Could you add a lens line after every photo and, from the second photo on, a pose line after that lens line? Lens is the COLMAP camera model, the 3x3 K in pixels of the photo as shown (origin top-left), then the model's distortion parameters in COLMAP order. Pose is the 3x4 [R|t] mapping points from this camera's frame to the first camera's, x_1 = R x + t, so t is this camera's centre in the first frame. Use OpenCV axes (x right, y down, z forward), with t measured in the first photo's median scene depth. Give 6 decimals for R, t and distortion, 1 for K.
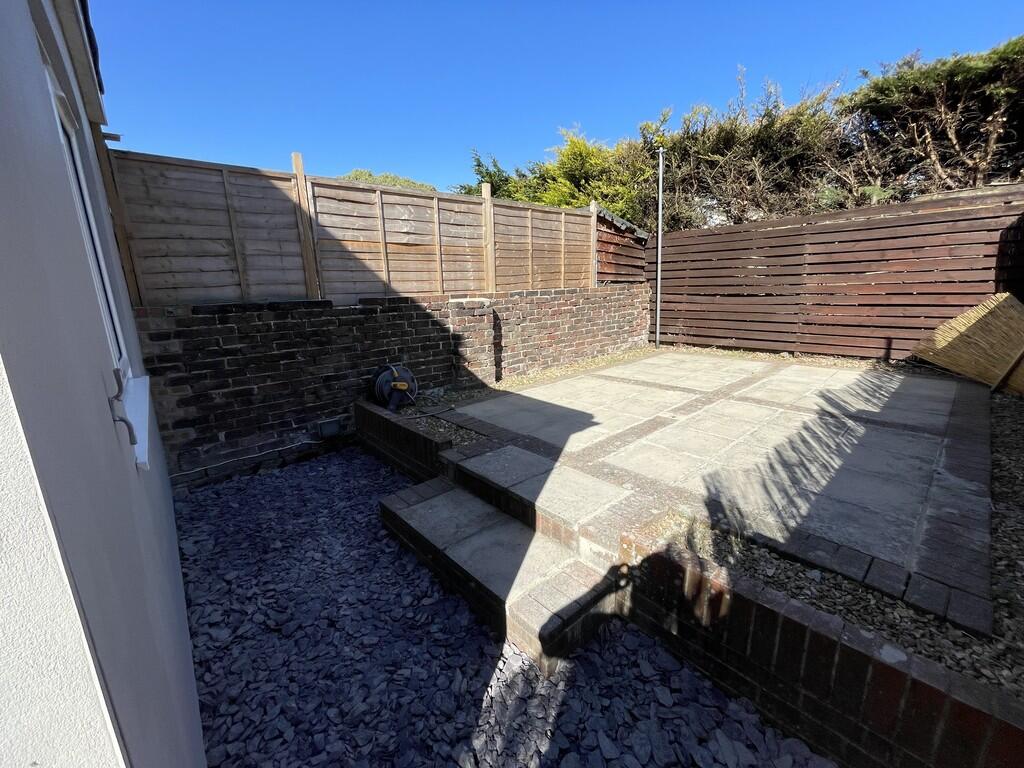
lens RADIAL K [[417.2, 0, 507.2], [0, 417.2, 381.1], [0, 0, 1]] dist [-0.001026, -0.000003]
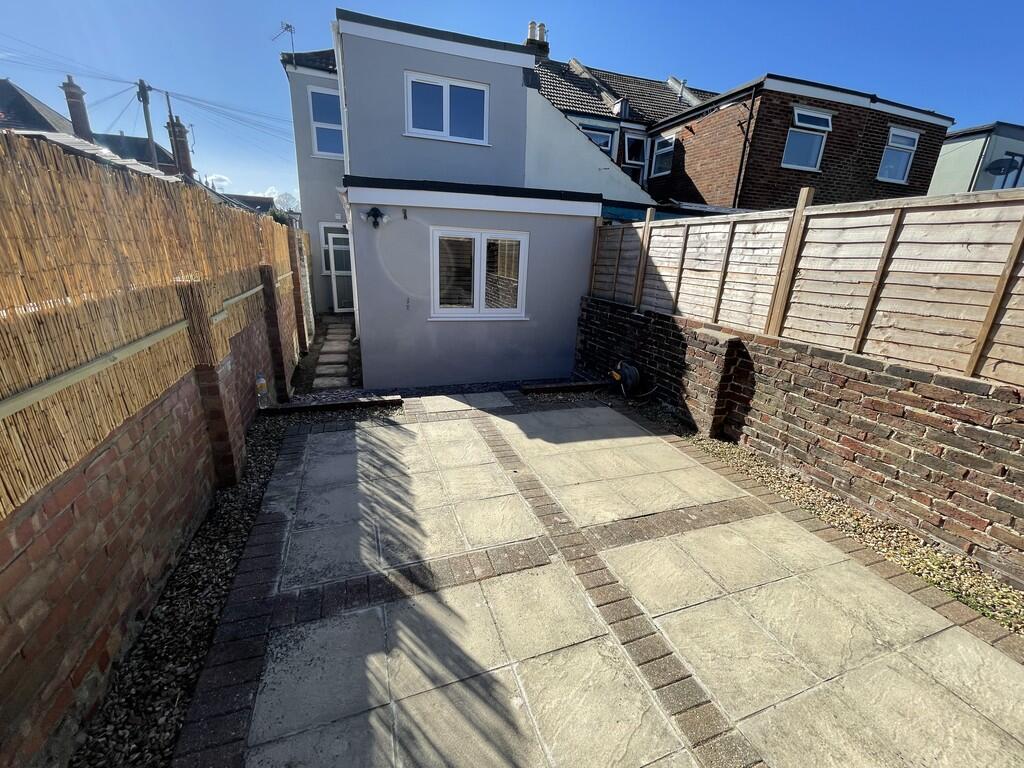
lens RADIAL K [[417.2, 0, 507.2], [0, 417.2, 381.1], [0, 0, 1]] dist [-0.001026, -0.000003]
pose [[-0.378352, 0.281259, -0.881897, 1.338371], [-0.242333, 0.889398, 0.387616, -0.514459], [0.893378, 0.360368, -0.268347, 1.329000]]
